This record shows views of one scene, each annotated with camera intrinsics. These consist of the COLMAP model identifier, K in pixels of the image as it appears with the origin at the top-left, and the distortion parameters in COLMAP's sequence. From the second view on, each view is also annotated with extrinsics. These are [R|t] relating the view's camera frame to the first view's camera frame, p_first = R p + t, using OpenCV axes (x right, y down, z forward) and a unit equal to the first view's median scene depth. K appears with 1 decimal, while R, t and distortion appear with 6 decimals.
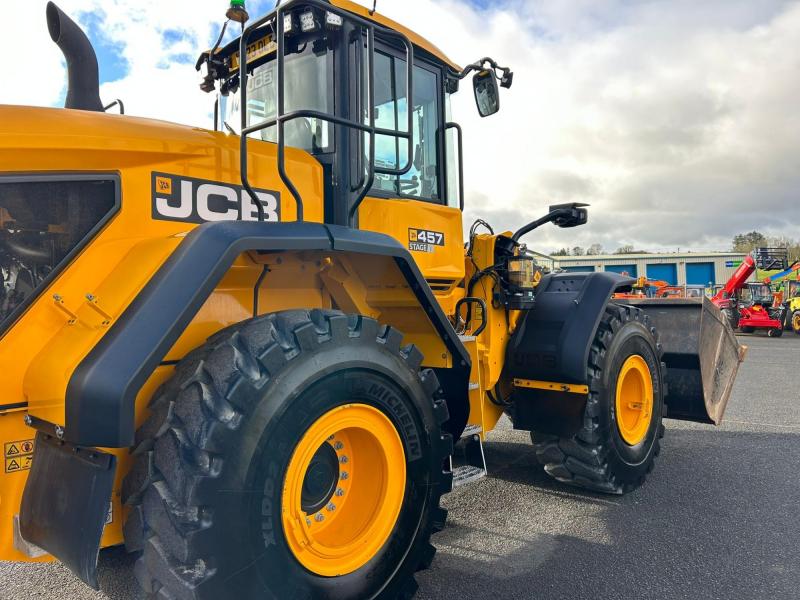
lens RADIAL K [[610.5, 0, 399.1], [0, 610.5, 298.0], [0, 0, 1]] dist [0.069452, -0.094381]
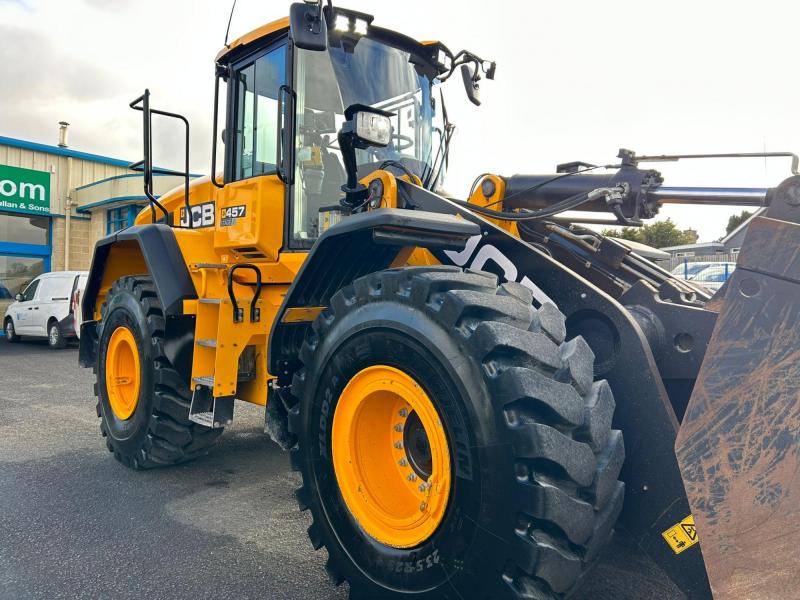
lens RADIAL K [[596.9, 0, 402.6], [0, 596.9, 297.4], [0, 0, 1]] dist [0.061023, -0.072481]
pose [[-0.070754, 0.023278, -0.997222, 0.946558], [-0.003135, 0.999718, 0.023558, 0.027250], [0.997489, 0.004793, -0.070661, 1.142909]]
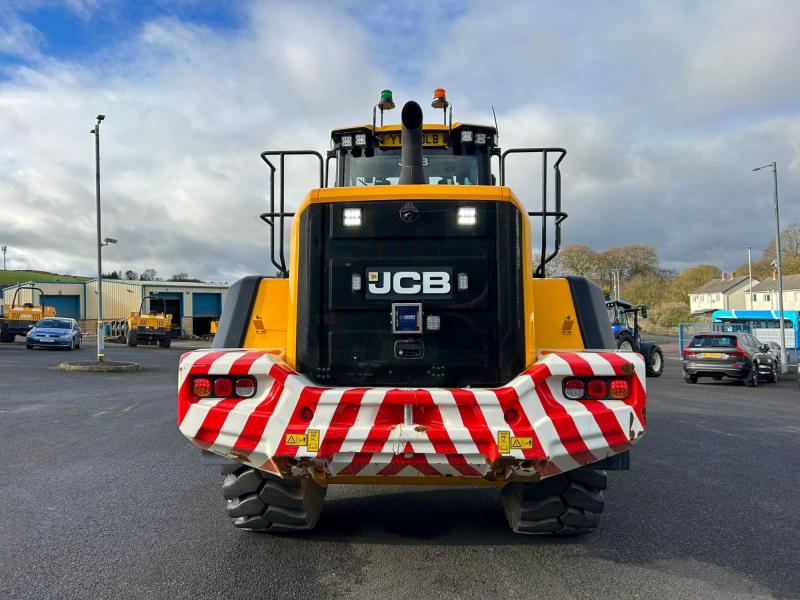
lens RADIAL K [[610.5, 0, 399.1], [0, 610.5, 298.0], [0, 0, 1]] dist [0.069452, -0.094381]
pose [[0.753935, 0.043927, 0.655479, -0.980124], [-0.015423, 0.998671, -0.049187, 0.017322], [-0.656768, 0.026974, 0.753610, -0.010956]]
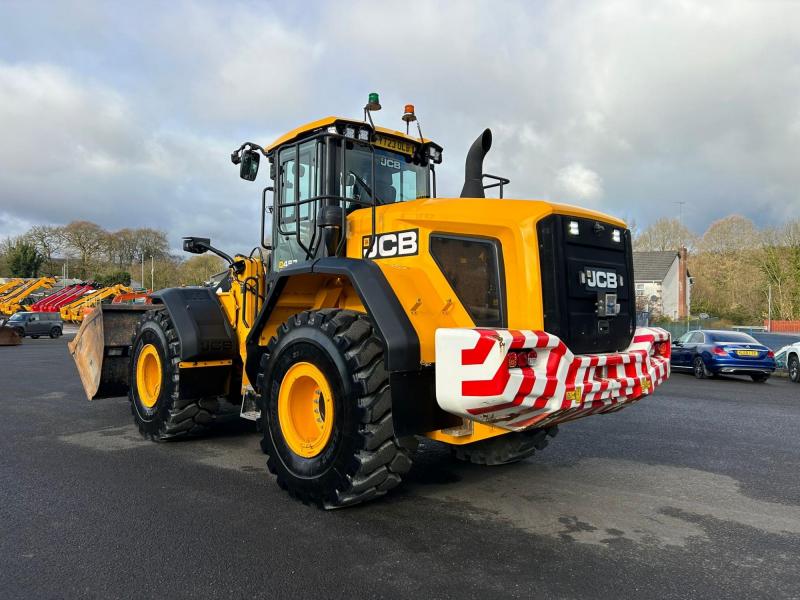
lens RADIAL K [[610.5, 0, 399.1], [0, 610.5, 298.0], [0, 0, 1]] dist [0.069452, -0.094381]
pose [[0.068045, 0.038534, 0.996938, -1.507408], [-0.018288, 0.999134, -0.037371, 0.037585], [-0.997515, -0.015689, 0.068690, 0.735956]]
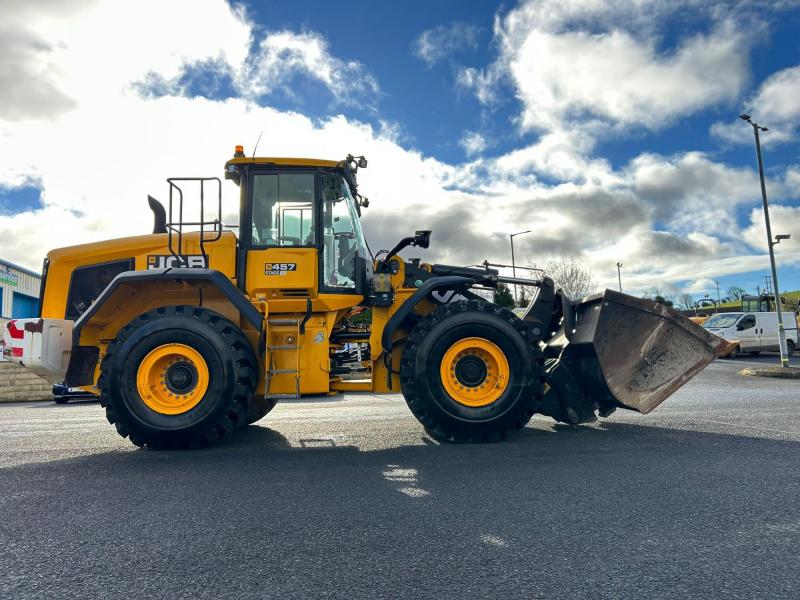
lens RADIAL K [[589.7, 0, 399.5], [0, 589.7, 299.4], [0, 0, 1]] dist [0.065151, -0.083427]
pose [[0.700152, -0.071869, -0.710367, 1.270276], [0.016106, 0.996258, -0.084918, 0.126514], [0.713812, 0.048014, 0.698690, 0.011153]]
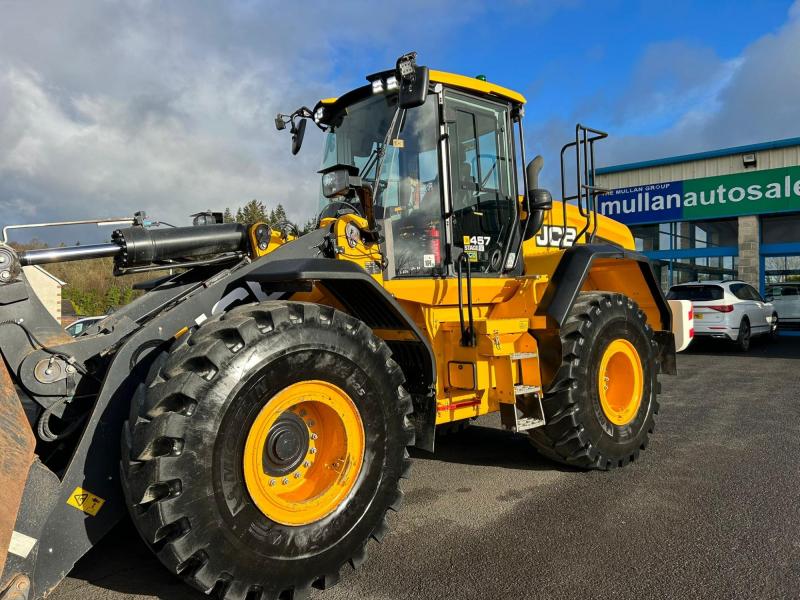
lens RADIAL K [[597.9, 0, 390.2], [0, 597.9, 291.8], [0, 0, 1]] dist [0.075868, -0.101822]
pose [[-0.992988, 0.052792, 0.105771, -0.163196], [0.050590, 0.998445, -0.023398, 0.027506], [-0.106842, -0.017883, -0.994115, 2.137521]]
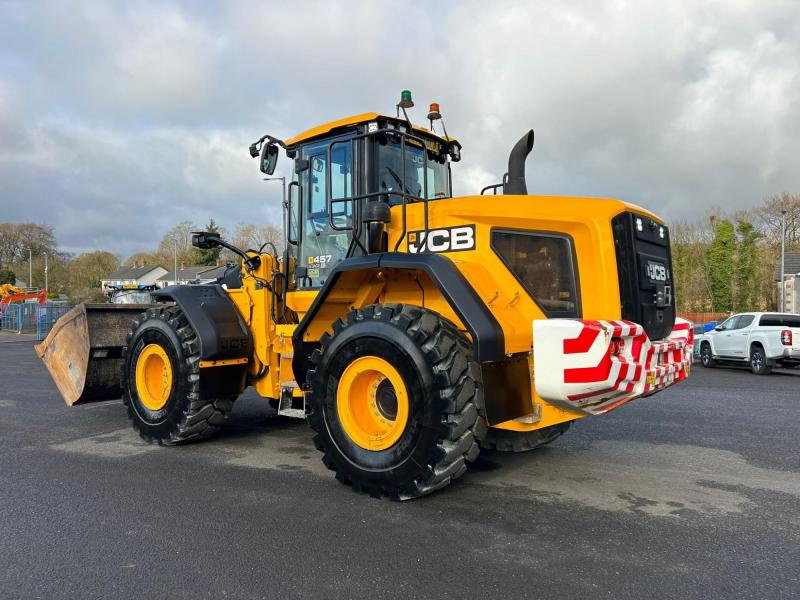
lens RADIAL K [[610.5, 0, 399.1], [0, 610.5, 298.0], [0, 0, 1]] dist [0.069452, -0.094381]
pose [[-0.087360, 0.034754, 0.995570, -1.526057], [-0.002156, 0.999382, -0.035076, 0.047485], [-0.996174, -0.005211, -0.087231, 1.011424]]
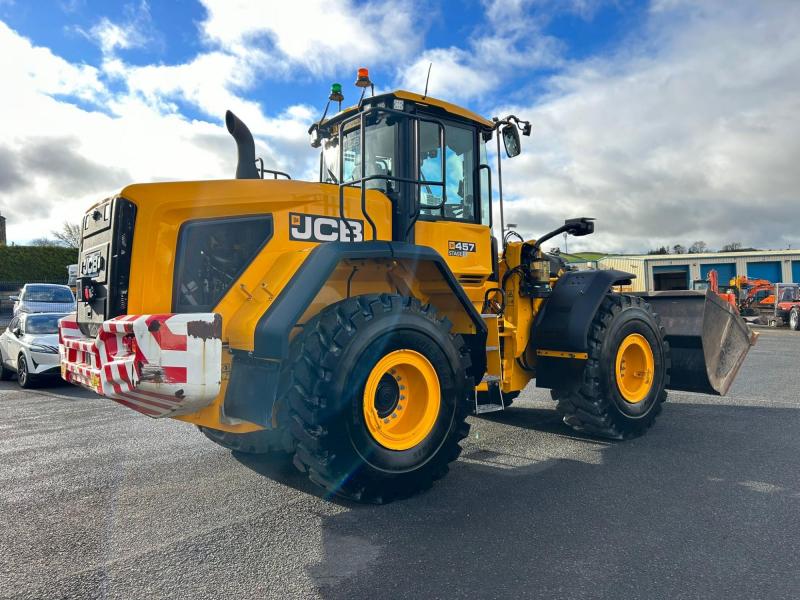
lens RADIAL K [[610.5, 0, 399.1], [0, 610.5, 298.0], [0, 0, 1]] dist [0.069452, -0.094381]
pose [[0.989267, -0.001619, -0.146108, 0.089255], [0.001329, 0.999997, -0.002077, 0.021515], [0.146111, 0.001861, 0.989266, -0.384523]]
